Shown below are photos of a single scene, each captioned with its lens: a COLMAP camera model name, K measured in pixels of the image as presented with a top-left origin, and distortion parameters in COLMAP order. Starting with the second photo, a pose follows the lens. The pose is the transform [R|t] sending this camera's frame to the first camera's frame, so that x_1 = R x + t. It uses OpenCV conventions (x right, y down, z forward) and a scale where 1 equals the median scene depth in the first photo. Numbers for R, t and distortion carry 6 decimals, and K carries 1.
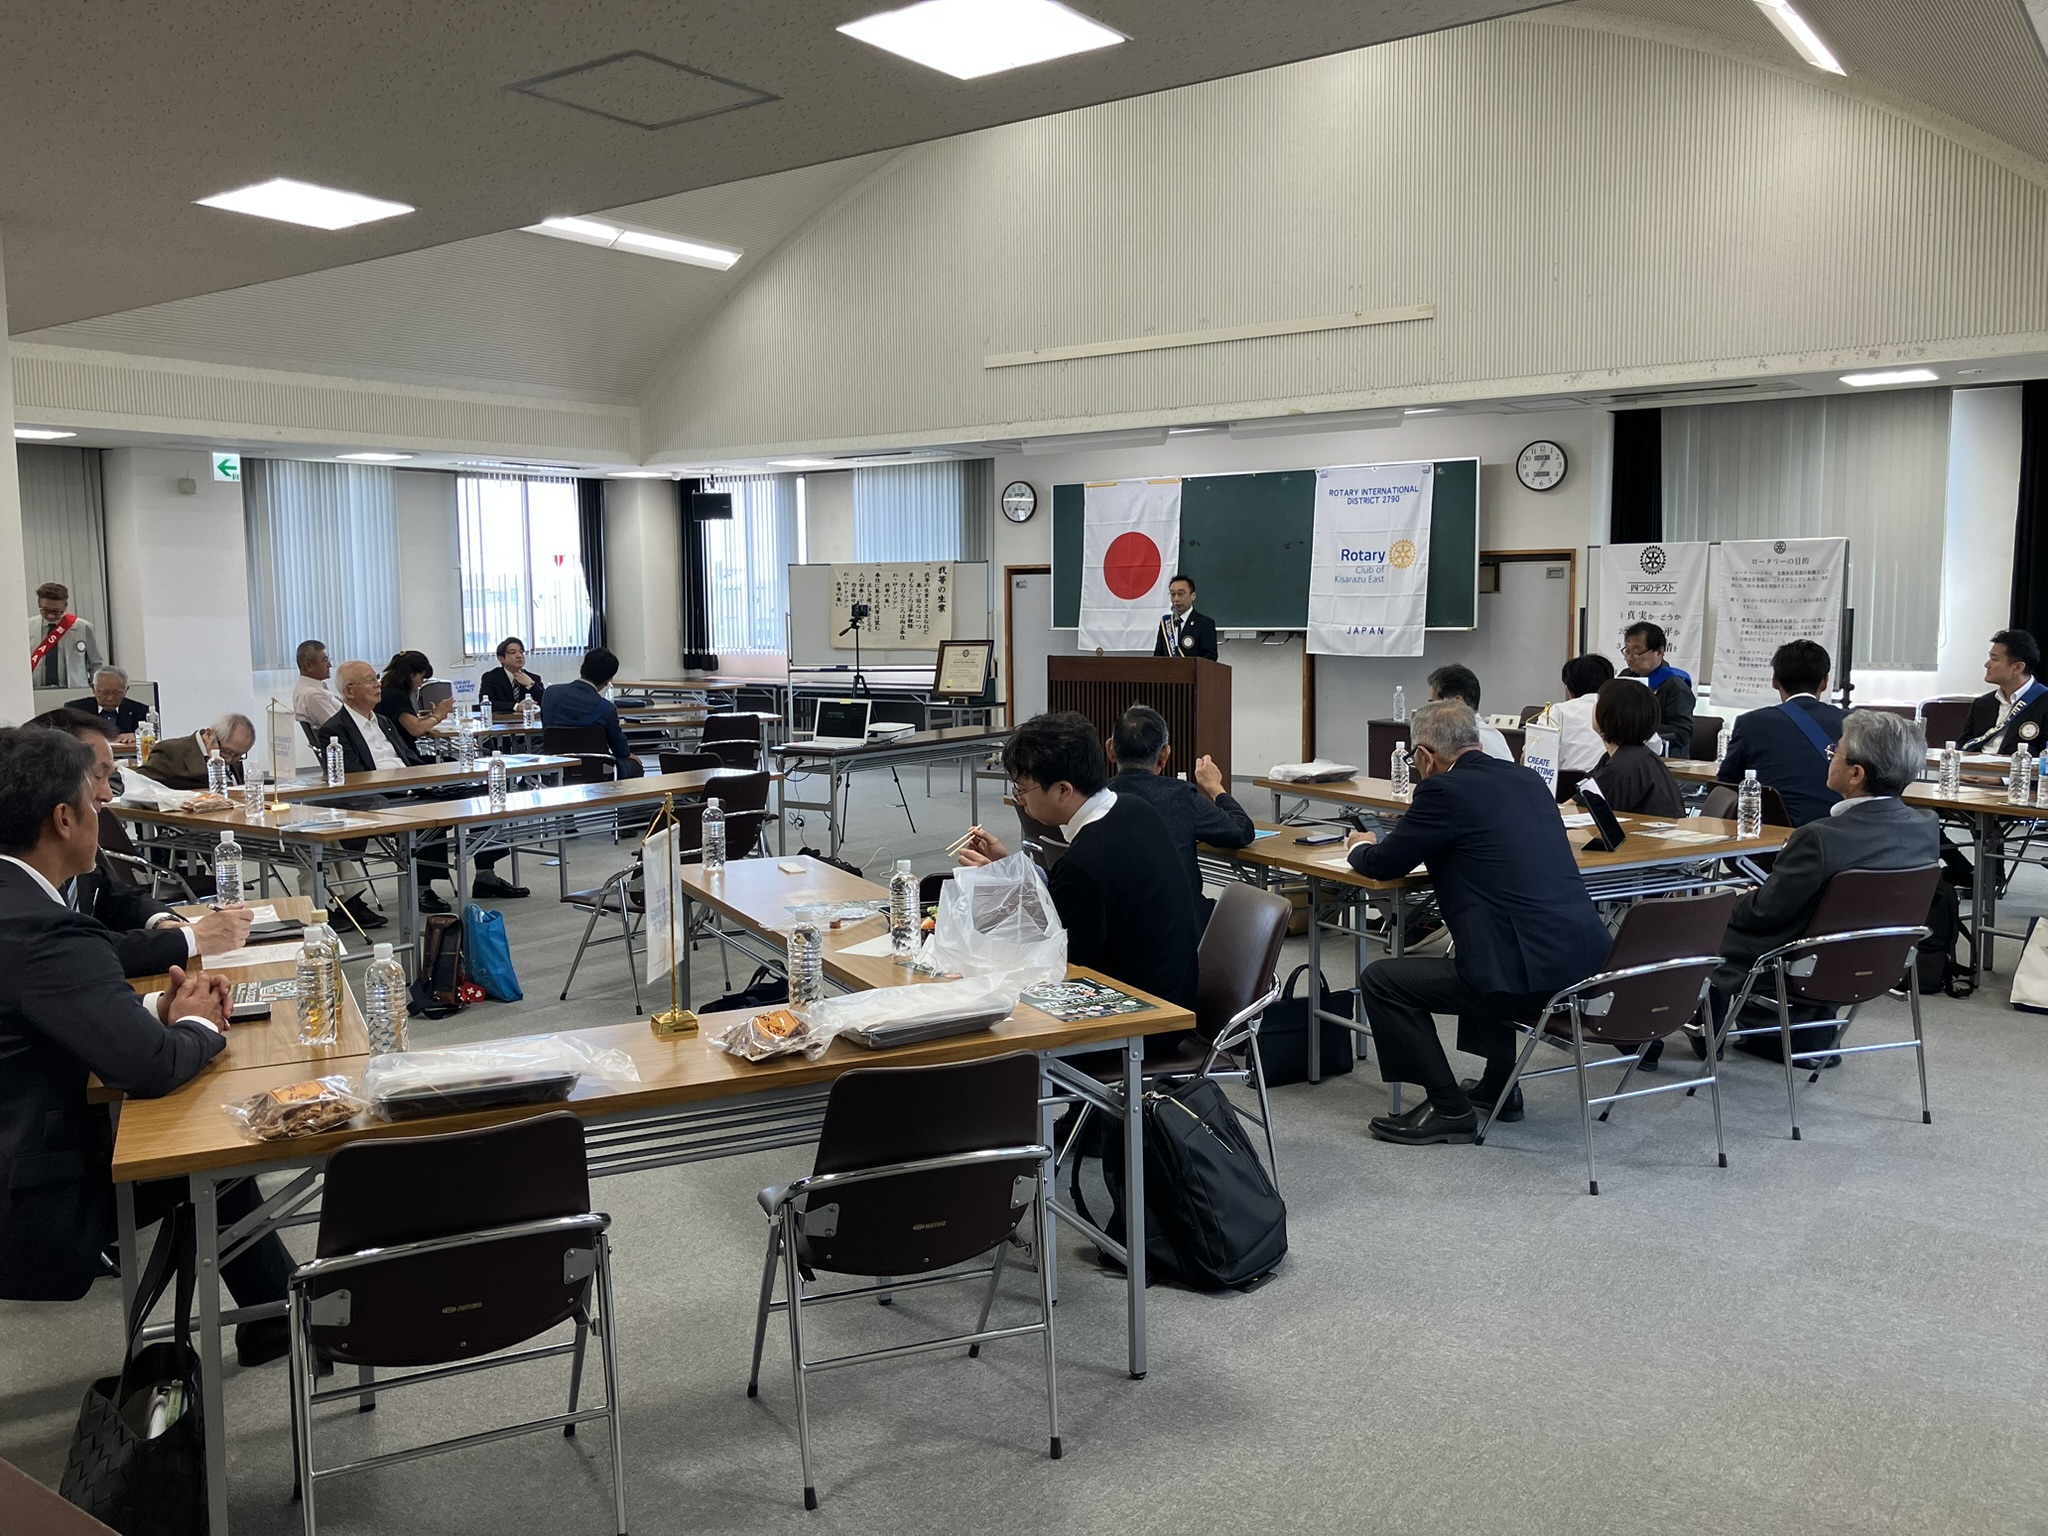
lens RADIAL K [[1676.8, 0, 1019.7], [0, 1676.8, 776.8], [0, 0, 1]] dist [0.013543, -0.012829]
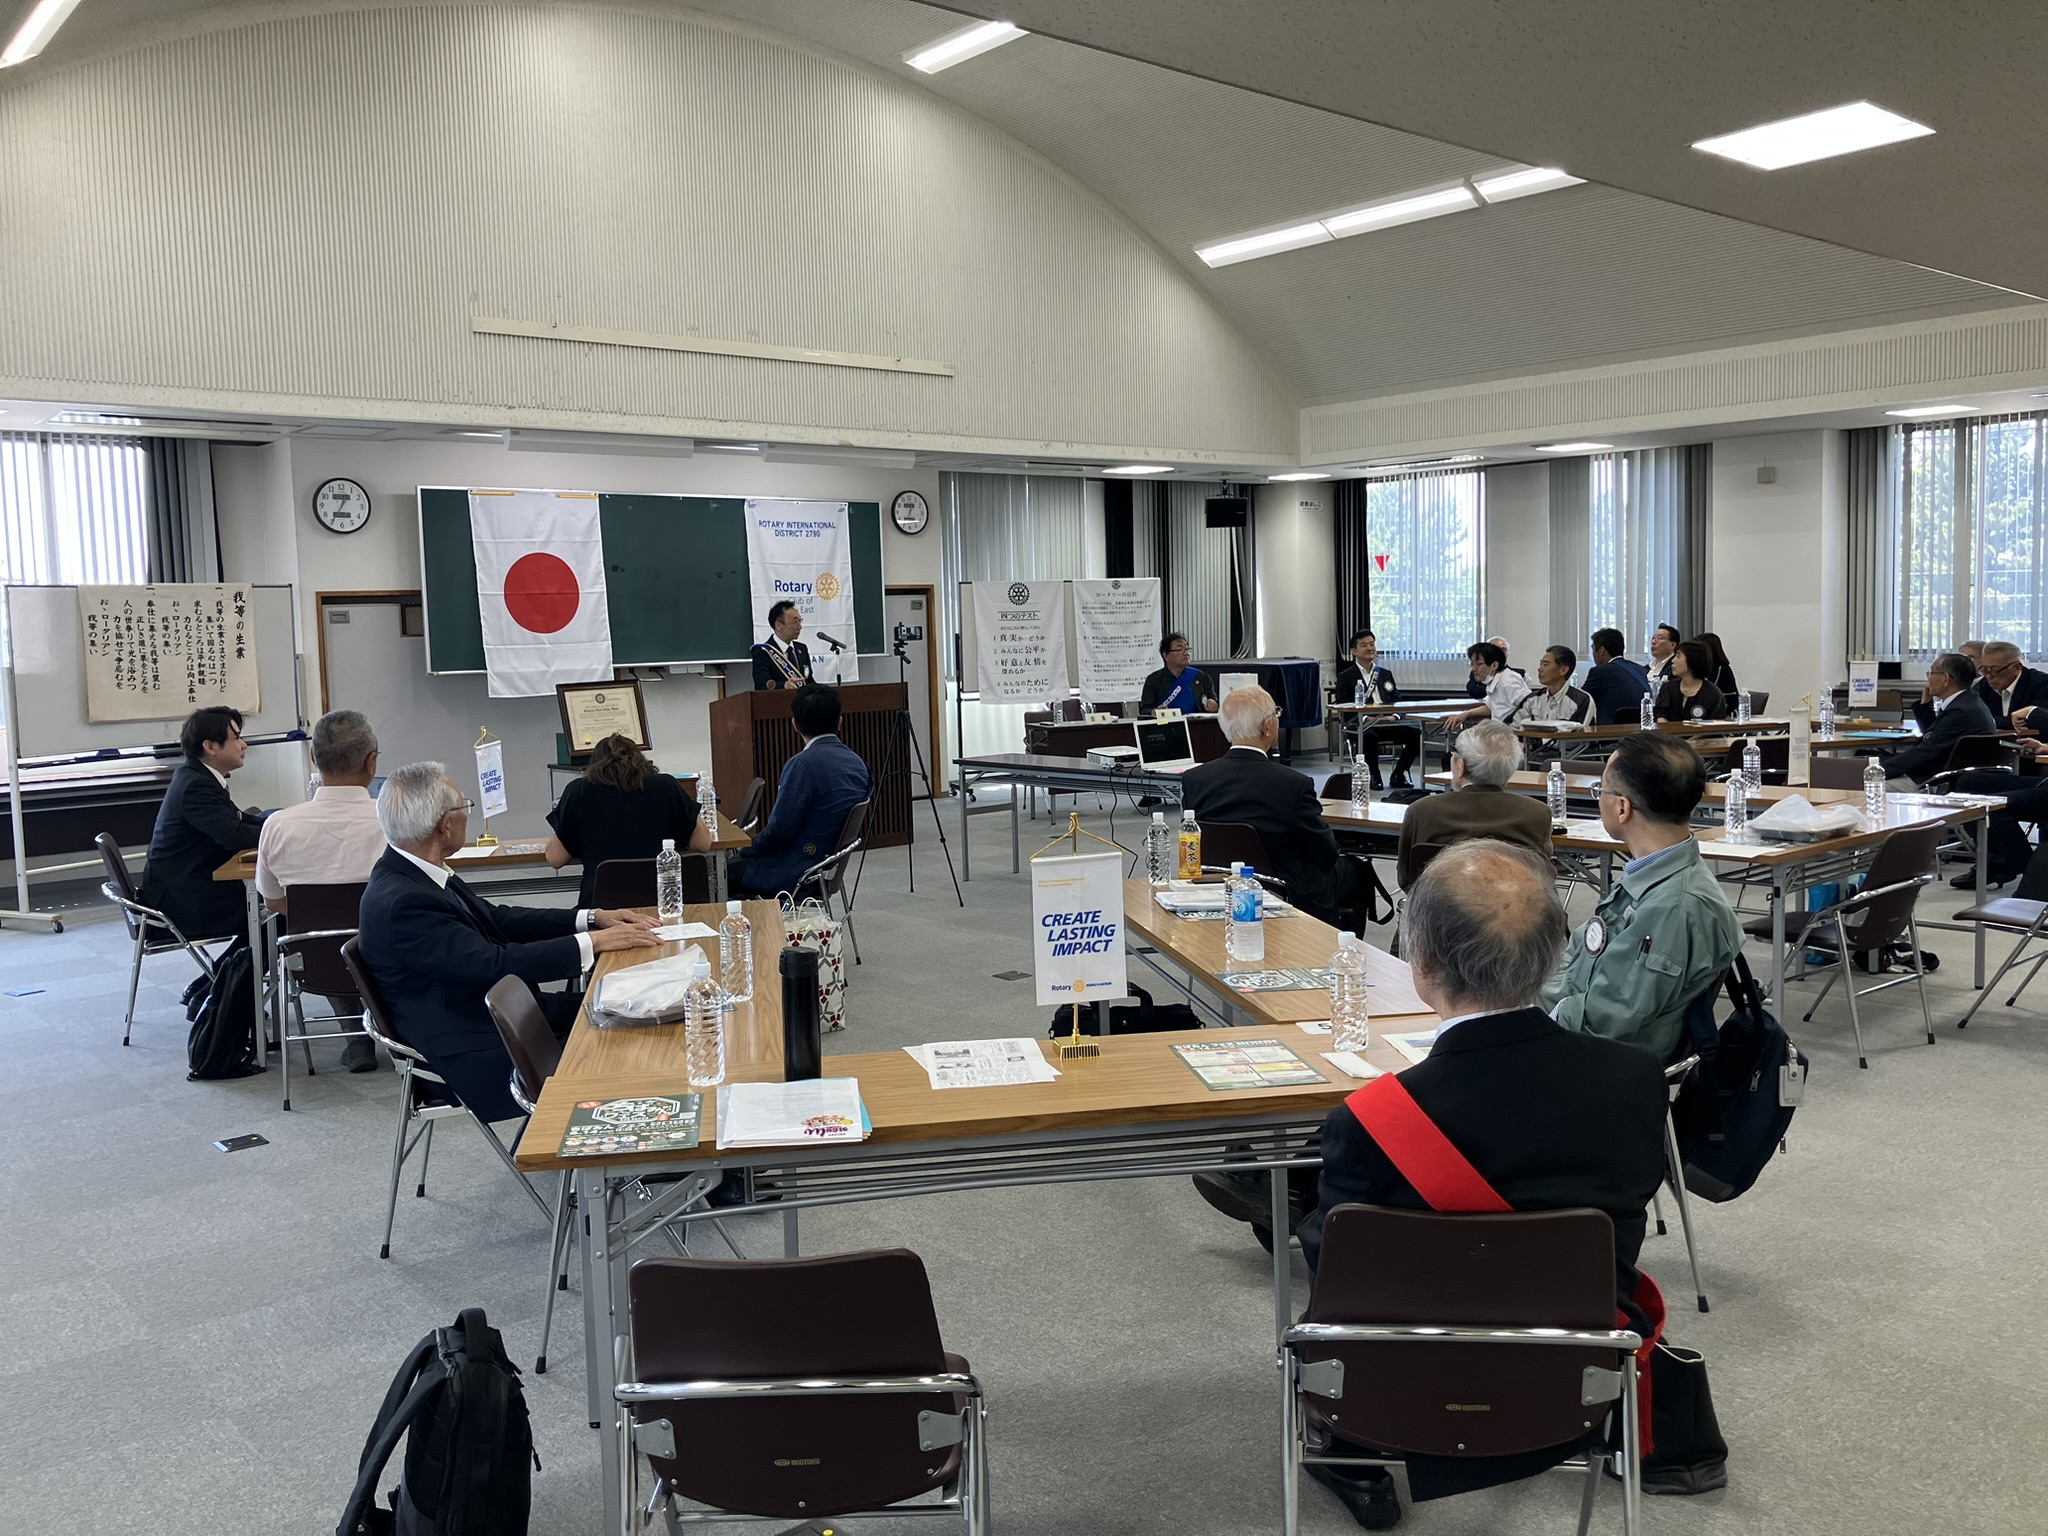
lens RADIAL K [[1676.8, 0, 1022.2], [0, 1676.8, 765.5], [0, 0, 1]] dist [0.013543, -0.012829]
pose [[0.212667, -0.077099, 0.974078, -0.716740], [0.133004, 0.989888, 0.049312, -0.051903], [-0.968030, 0.119069, 0.220771, 0.606754]]
